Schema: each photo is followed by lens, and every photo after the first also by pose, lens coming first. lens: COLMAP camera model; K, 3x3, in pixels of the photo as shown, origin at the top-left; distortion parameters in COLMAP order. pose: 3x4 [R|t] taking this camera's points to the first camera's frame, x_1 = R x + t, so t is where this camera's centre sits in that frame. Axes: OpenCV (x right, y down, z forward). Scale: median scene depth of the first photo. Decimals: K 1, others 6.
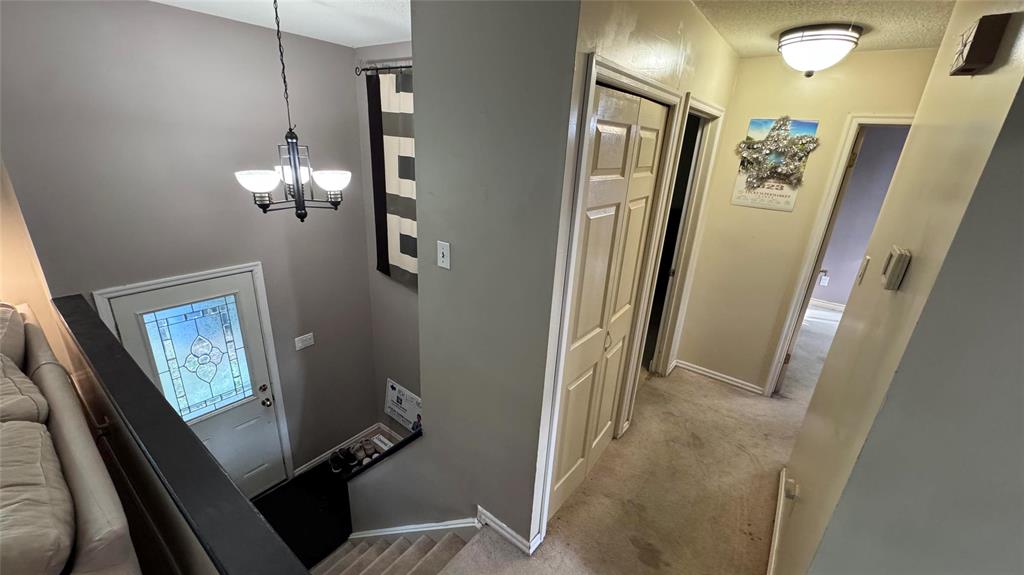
lens RADIAL K [[411.3, 0, 513.4], [0, 411.3, 293.0], [0, 0, 1]] dist [-0.000743, -0.000504]
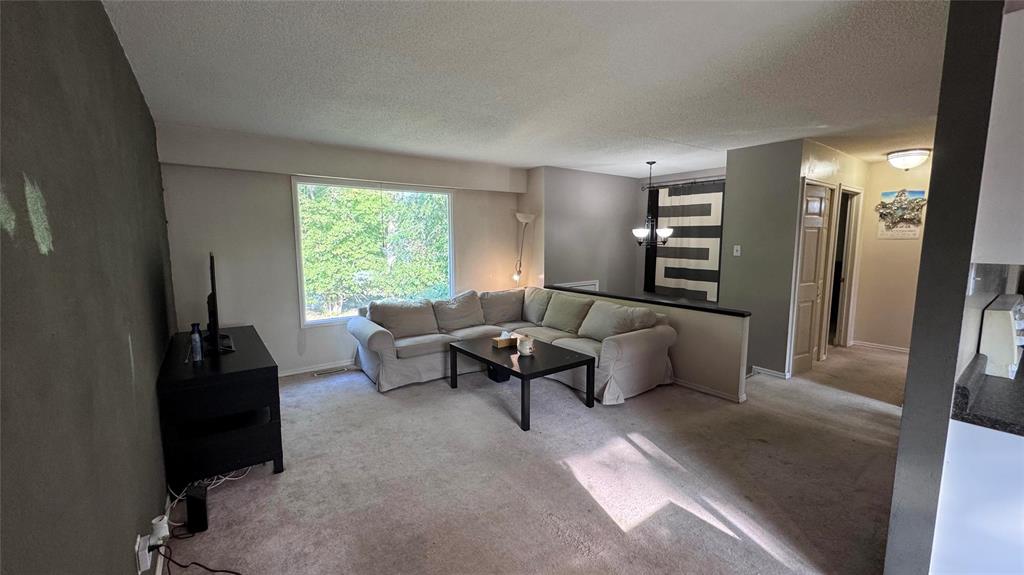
lens RADIAL K [[411.3, 0, 514.6], [0, 411.3, 287.6], [0, 0, 1]] dist [-0.000743, -0.000504]
pose [[0.960360, -0.028273, -0.277325, -0.485157], [-0.037509, 0.972691, -0.229053, 0.459923], [0.276227, 0.230376, 0.933073, -1.038335]]
